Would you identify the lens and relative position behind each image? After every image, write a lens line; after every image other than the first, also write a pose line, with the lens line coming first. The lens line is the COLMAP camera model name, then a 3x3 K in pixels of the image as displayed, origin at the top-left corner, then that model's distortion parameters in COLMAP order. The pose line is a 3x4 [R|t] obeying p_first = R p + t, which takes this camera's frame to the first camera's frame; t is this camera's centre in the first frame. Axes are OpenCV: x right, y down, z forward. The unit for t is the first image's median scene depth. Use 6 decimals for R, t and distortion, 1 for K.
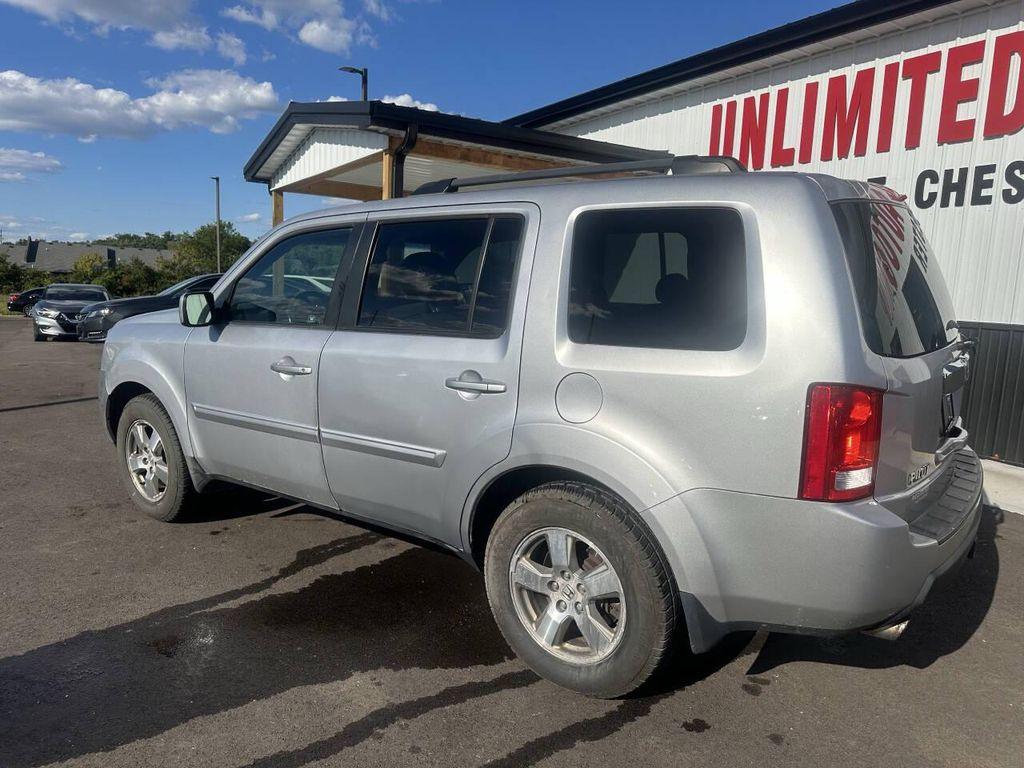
lens RADIAL K [[739.0, 0, 498.2], [0, 739.0, 387.2], [0, 0, 1]] dist [0.010561, -0.019373]
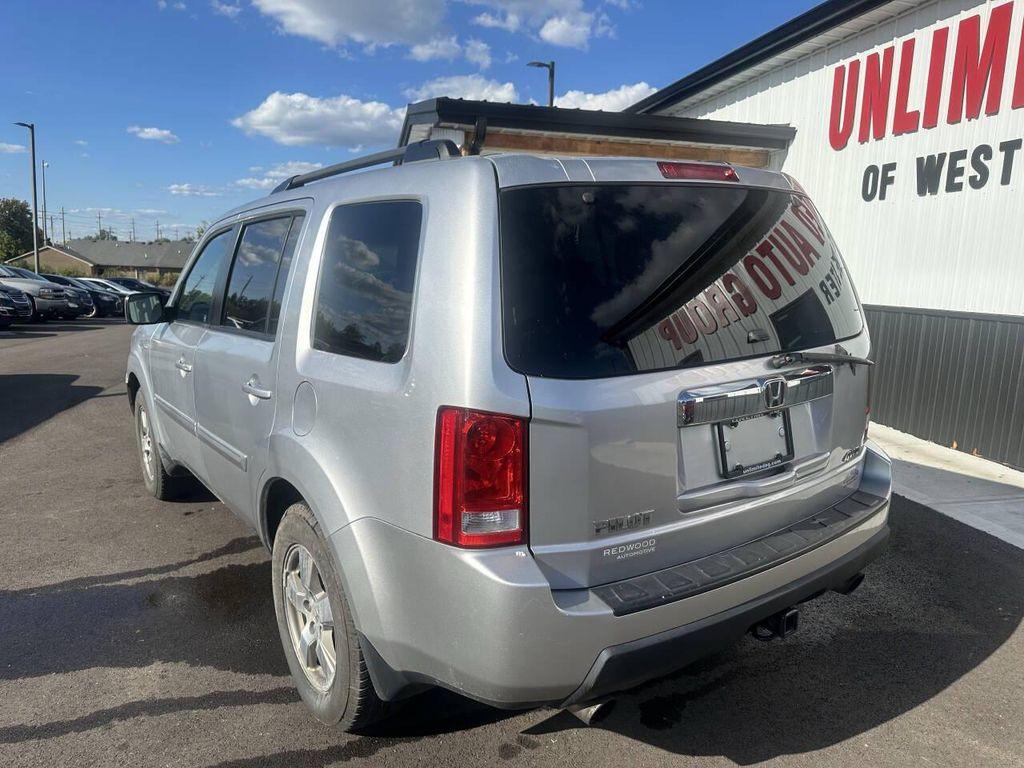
lens RADIAL K [[739.0, 0, 490.6], [0, 739.0, 384.1], [0, 0, 1]] dist [0.010561, -0.019373]
pose [[0.948689, 0.033973, -0.314381, 0.242044], [-0.031591, 0.999421, 0.012670, -0.013584], [0.314630, -0.002088, 0.949212, 0.070761]]
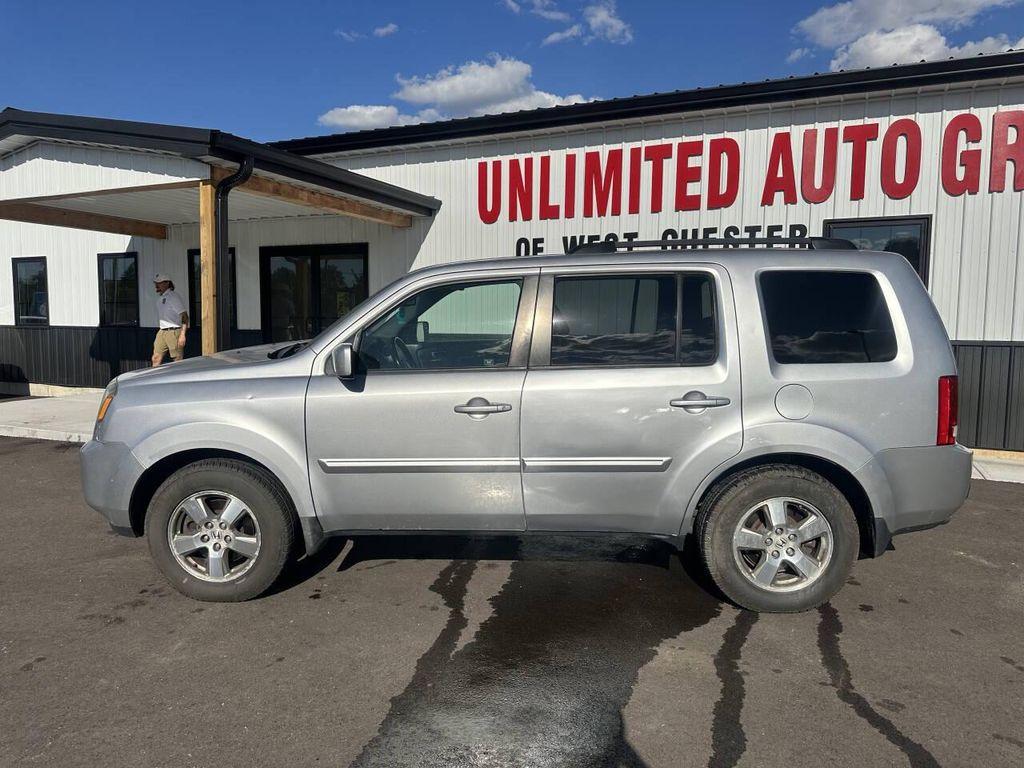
lens RADIAL K [[739.0, 0, 501.1], [0, 739.0, 395.4], [0, 0, 1]] dist [0.010561, -0.019373]
pose [[0.826125, -0.087694, 0.556622, -0.446350], [0.102172, 0.994754, 0.005078, -0.024490], [-0.554147, 0.052676, 0.830750, 0.048238]]
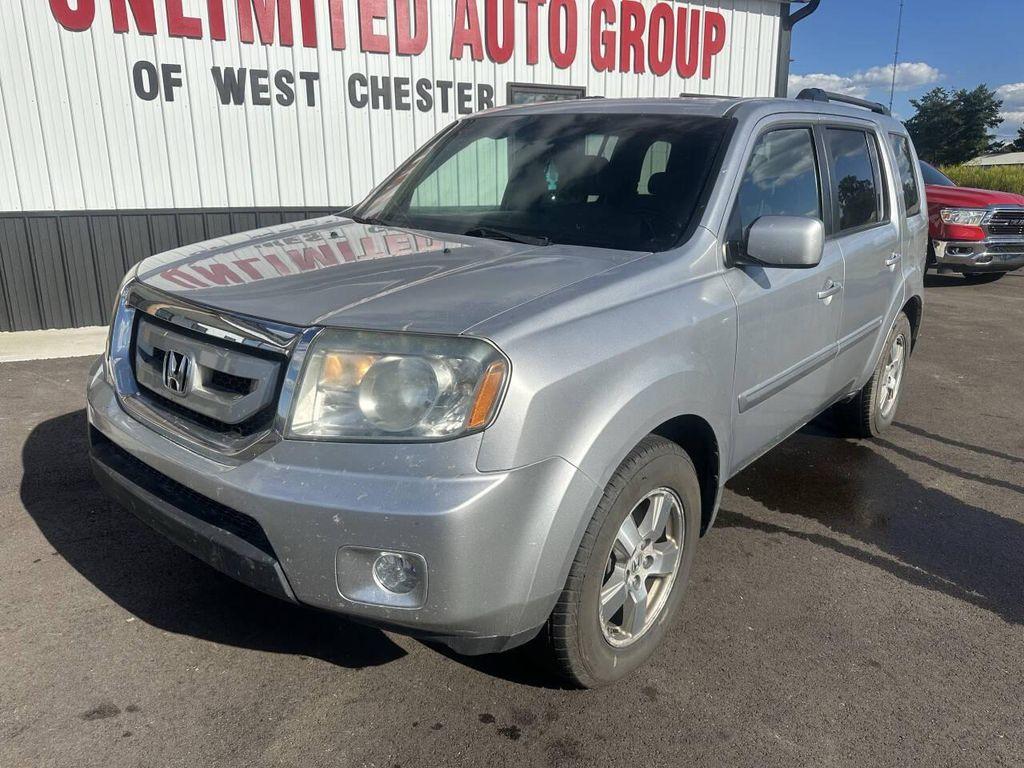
lens RADIAL K [[739.7, 0, 518.3], [0, 739.7, 380.1], [0, 0, 1]] dist [0.017734, -0.010564]
pose [[0.034961, -0.288091, 0.956964, -0.624287], [0.145287, 0.948842, 0.280339, -0.121406], [-0.988772, 0.129233, 0.075029, 0.690625]]
